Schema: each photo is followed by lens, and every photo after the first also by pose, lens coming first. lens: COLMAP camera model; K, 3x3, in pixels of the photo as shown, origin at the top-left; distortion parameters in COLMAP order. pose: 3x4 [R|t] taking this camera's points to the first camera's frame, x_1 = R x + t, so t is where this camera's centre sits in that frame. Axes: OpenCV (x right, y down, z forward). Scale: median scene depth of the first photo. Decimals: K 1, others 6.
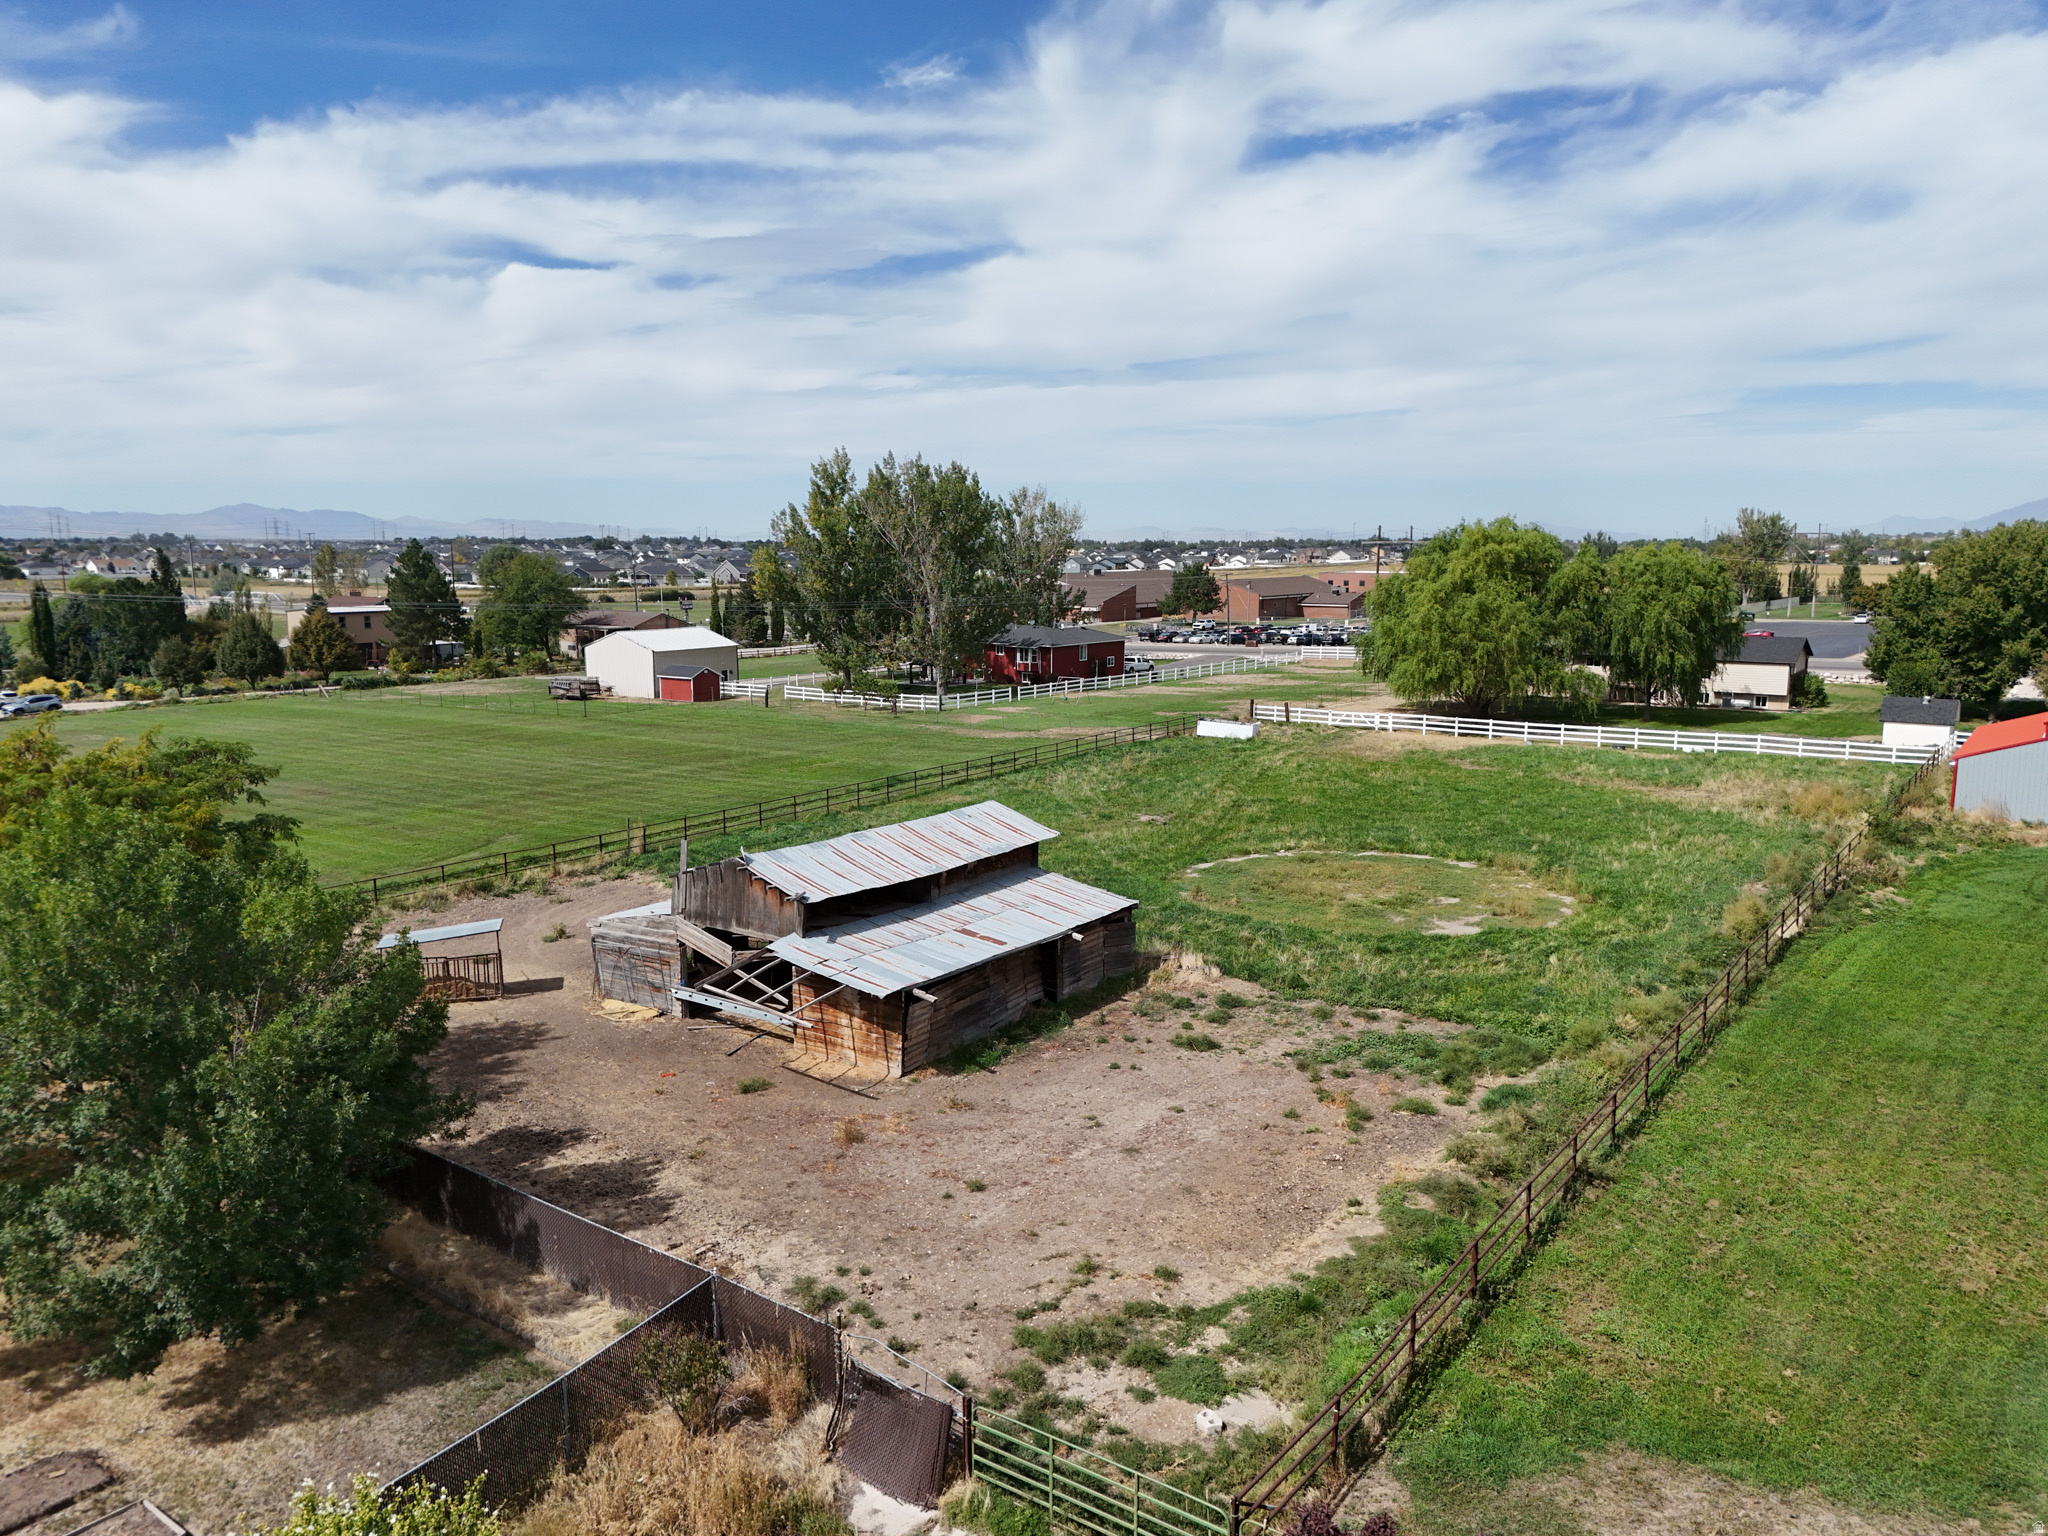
lens RADIAL K [[1510.2, 0, 1002.4], [0, 1510.2, 768.6], [0, 0, 1]] dist [0.066075, -0.057535]
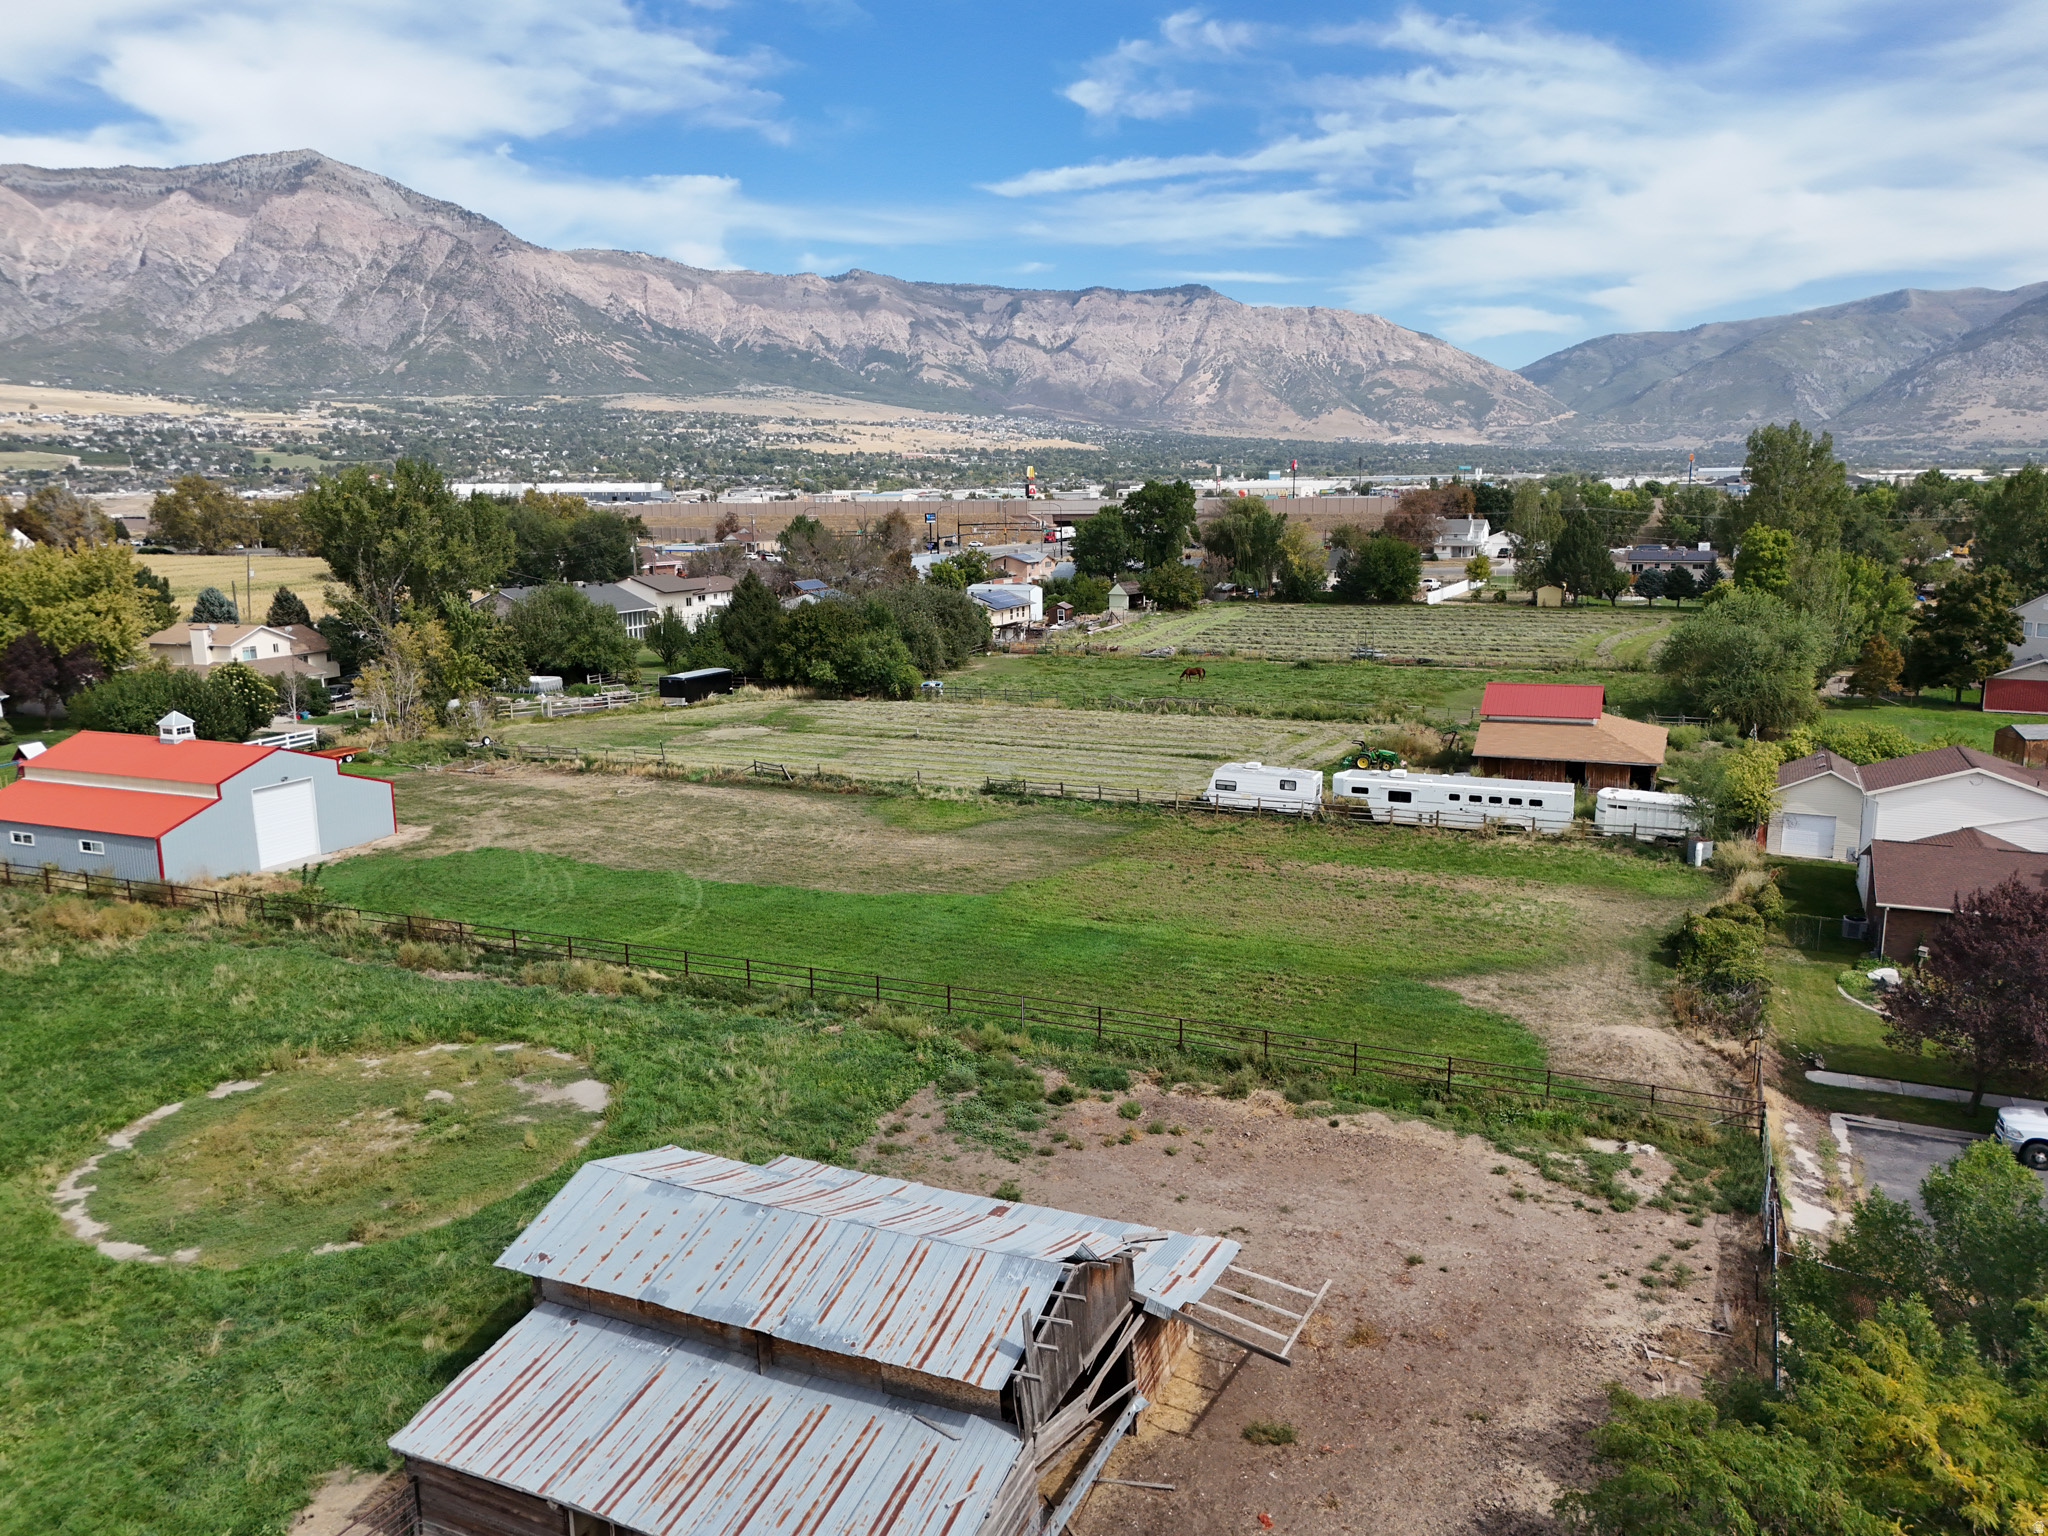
lens RADIAL K [[1510.2, 0, 1039.4], [0, 1510.2, 770.4], [0, 0, 1]] dist [0.066075, -0.057535]
pose [[-0.222738, -0.181887, 0.957760, -0.287803], [0.155385, 0.963257, 0.219067, -0.113304], [-0.962415, 0.197617, -0.186291, 0.398955]]
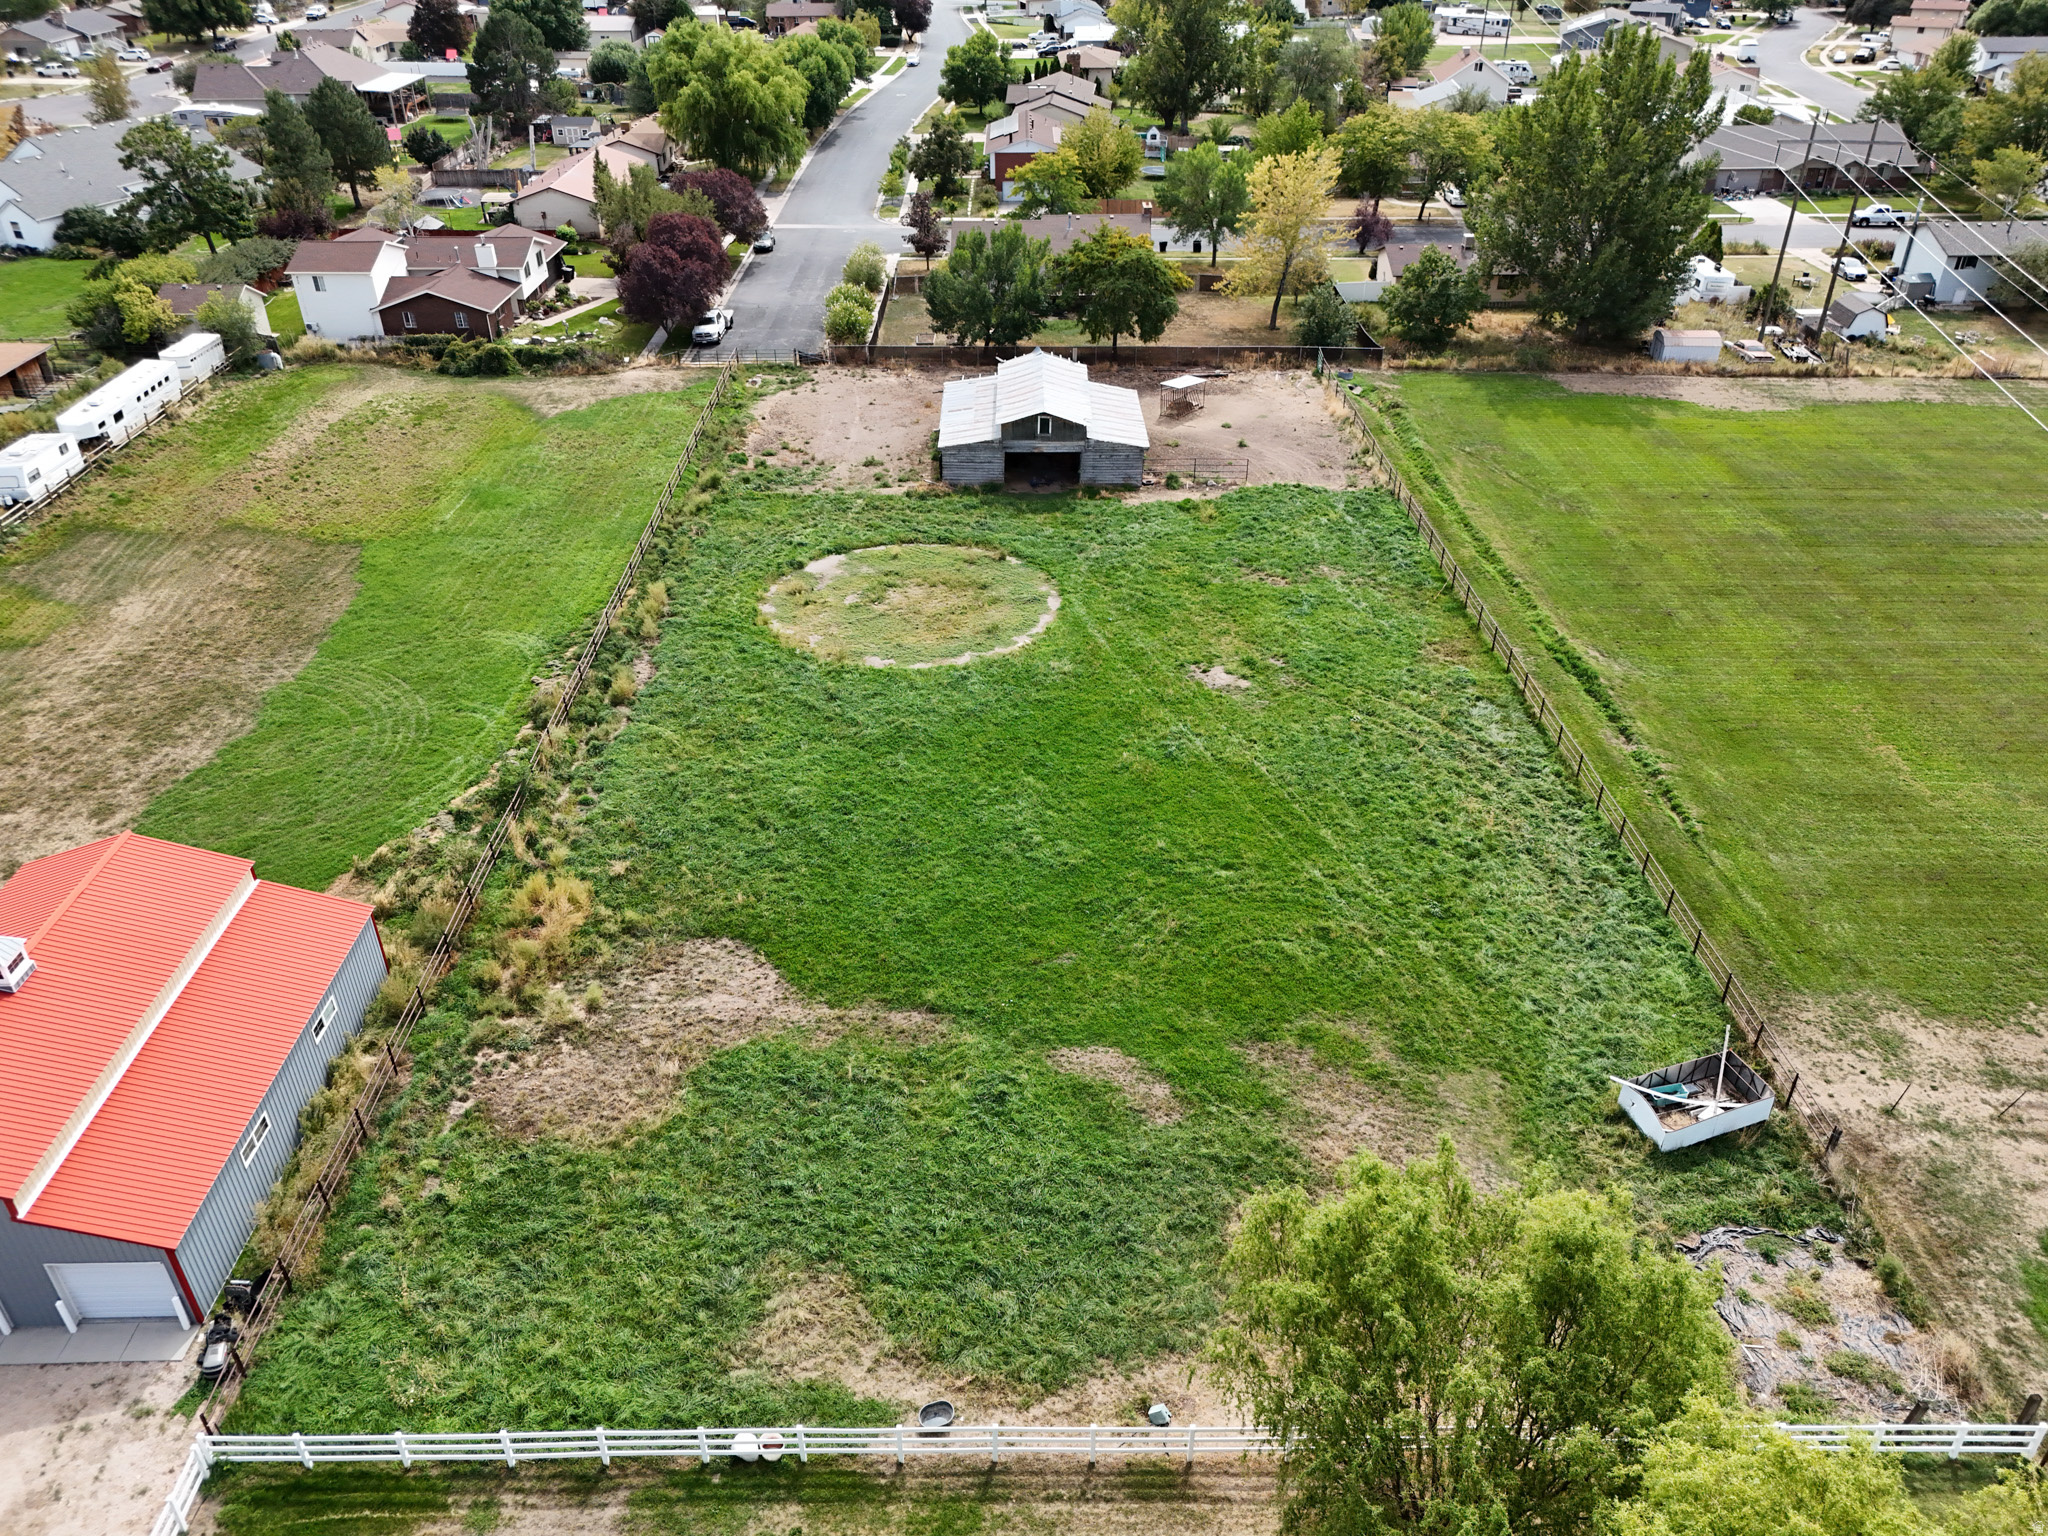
lens RADIAL K [[1510.2, 0, 1016.7], [0, 1510.2, 772.1], [0, 0, 1]] dist [0.066075, -0.057535]
pose [[-0.802876, 0.321466, -0.502045, 0.455780], [-0.083767, 0.772961, 0.628899, -0.334224], [0.590231, 0.546983, -0.593664, 0.995272]]
